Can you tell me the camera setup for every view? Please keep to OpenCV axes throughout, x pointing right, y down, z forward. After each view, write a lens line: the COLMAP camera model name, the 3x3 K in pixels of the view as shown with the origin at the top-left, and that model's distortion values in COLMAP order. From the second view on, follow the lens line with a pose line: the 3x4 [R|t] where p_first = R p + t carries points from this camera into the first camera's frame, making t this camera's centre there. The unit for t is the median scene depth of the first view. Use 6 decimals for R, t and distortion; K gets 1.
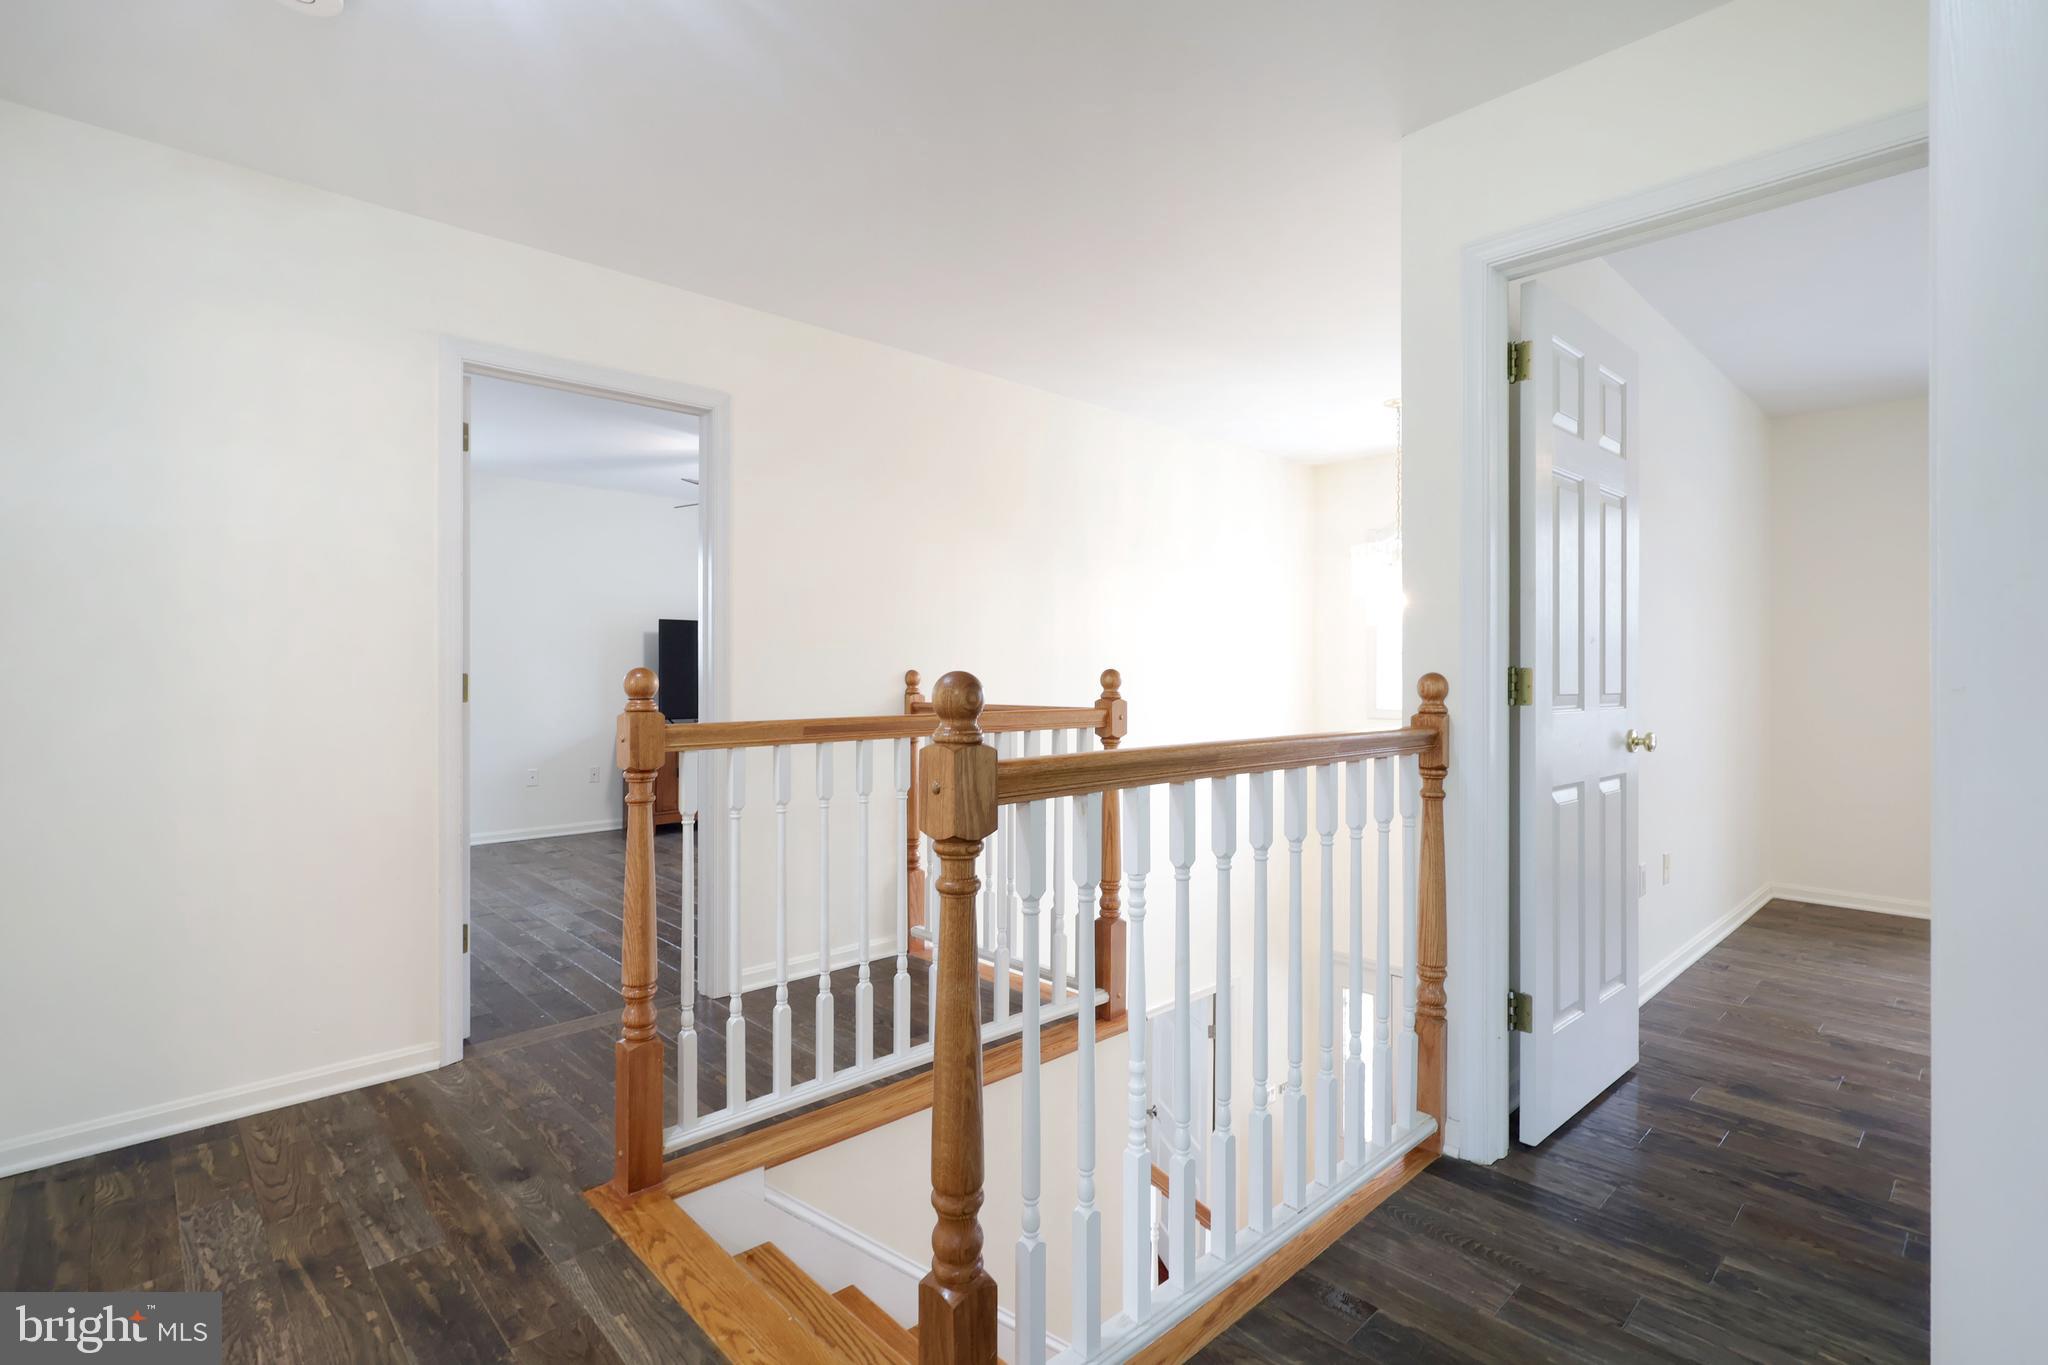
lens RADIAL K [[954.6, 0, 1019.0], [0, 954.6, 680.1], [0, 0, 1]] dist [0.001058, 0.000453]
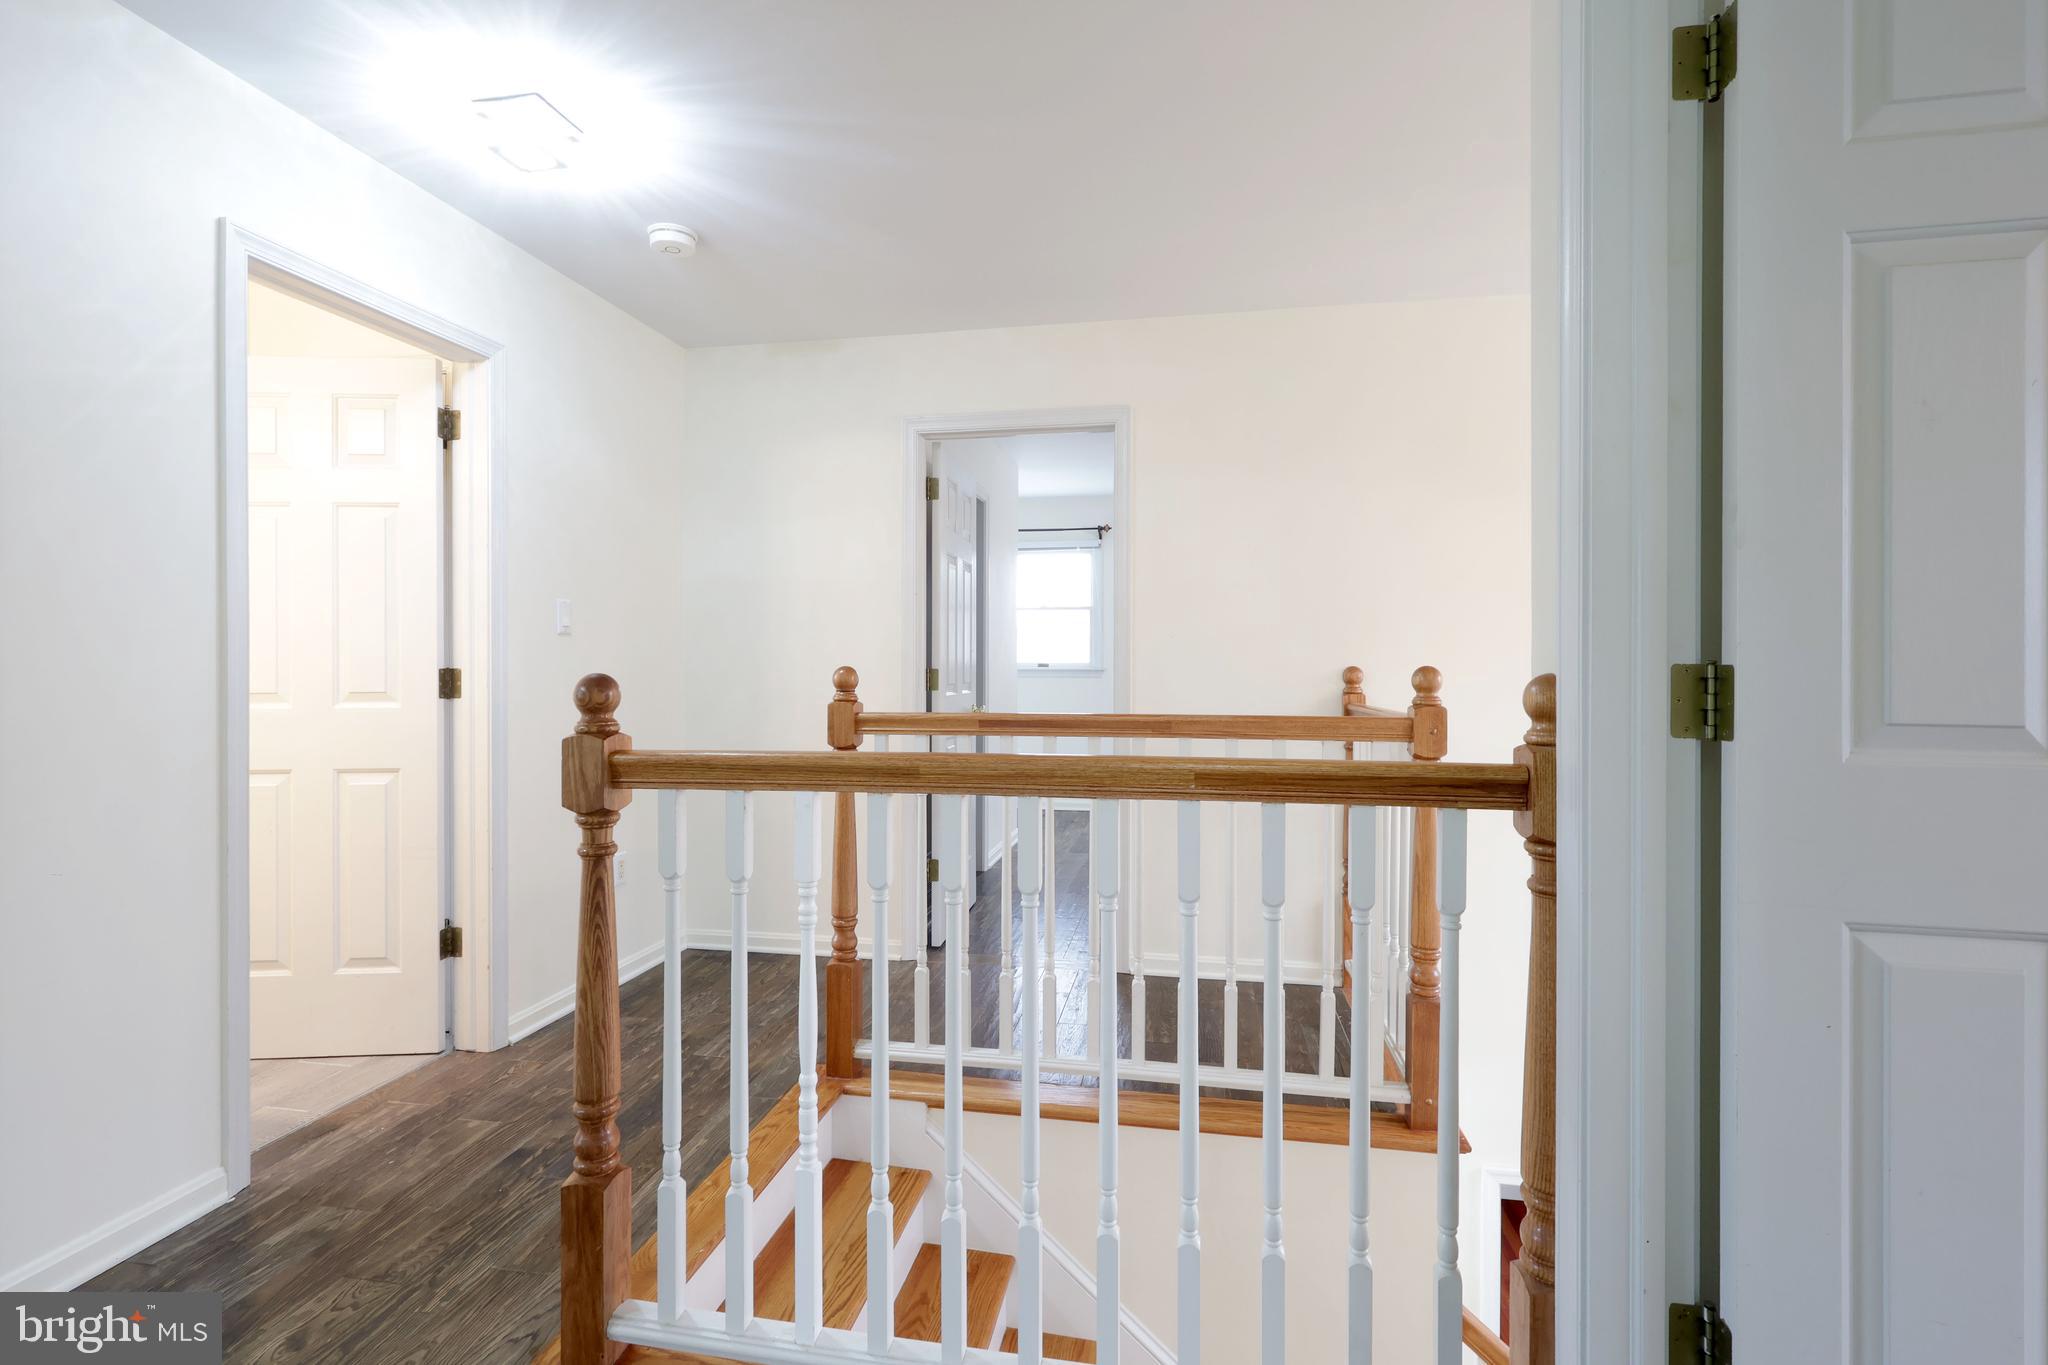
lens RADIAL K [[954.6, 0, 1019.0], [0, 954.6, 680.1], [0, 0, 1]] dist [0.001058, 0.000453]
pose [[0.593433, 0.009671, -0.804825, 0.659978], [-0.004213, 0.999951, 0.008909, -0.007833], [0.804872, -0.001896, 0.593445, 0.379191]]
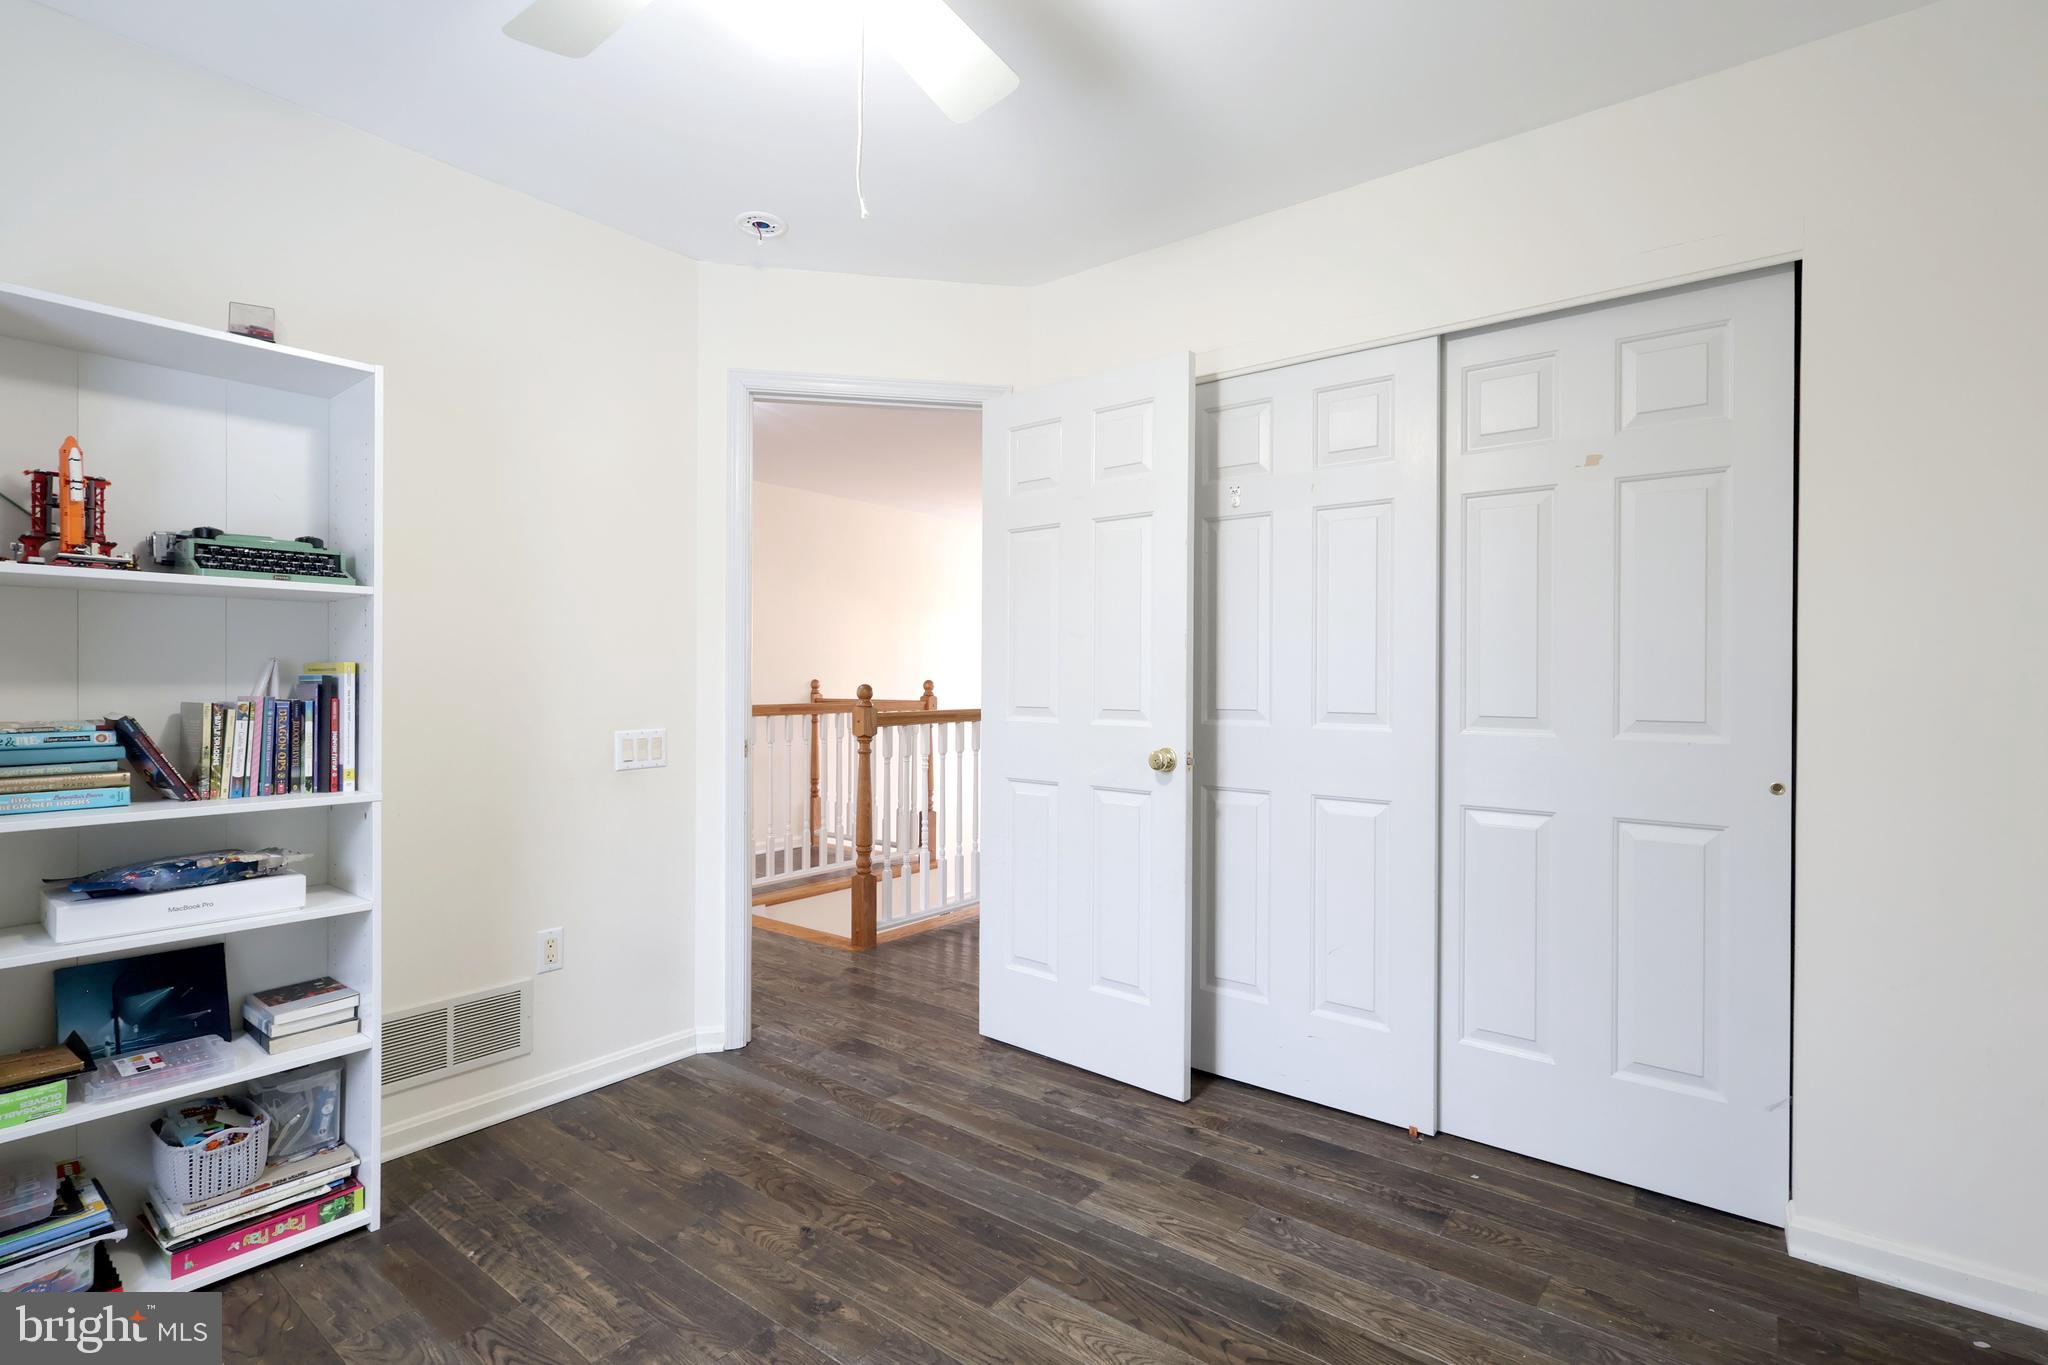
lens RADIAL K [[954.6, 0, 1019.0], [0, 954.6, 680.1], [0, 0, 1]] dist [0.001058, 0.000453]
pose [[0.988015, 0.002523, 0.154337, -0.025438], [-0.001846, 0.999988, -0.004535, -0.003387], [-0.154346, 0.004196, 0.988008, -1.183481]]
